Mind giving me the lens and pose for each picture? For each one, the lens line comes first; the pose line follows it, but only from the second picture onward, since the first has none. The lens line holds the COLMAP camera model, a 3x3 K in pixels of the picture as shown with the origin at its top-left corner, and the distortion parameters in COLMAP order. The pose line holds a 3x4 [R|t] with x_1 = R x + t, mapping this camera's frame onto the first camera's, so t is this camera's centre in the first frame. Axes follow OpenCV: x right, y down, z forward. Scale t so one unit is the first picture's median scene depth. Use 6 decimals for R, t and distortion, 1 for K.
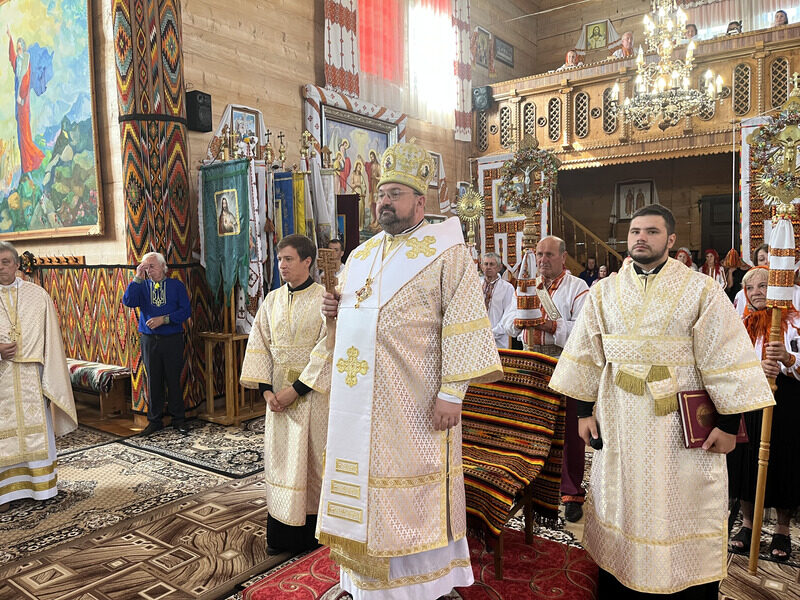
lens RADIAL K [[601.9, 0, 393.7], [0, 601.9, 301.4], [0, 0, 1]] dist [0.061093, -0.085835]
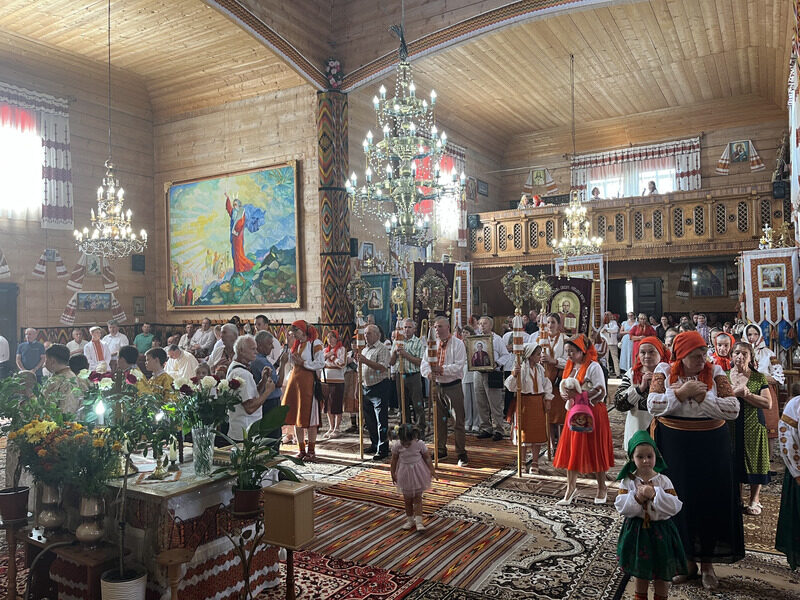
lens RADIAL K [[601.9, 0, 393.7], [0, 601.9, 301.4], [0, 0, 1]] dist [0.061093, -0.085835]
pose [[0.995573, 0.003000, 0.093946, -0.311325], [0.005503, 0.995916, -0.090119, 0.038588], [-0.093832, 0.090237, 0.991490, -0.814513]]
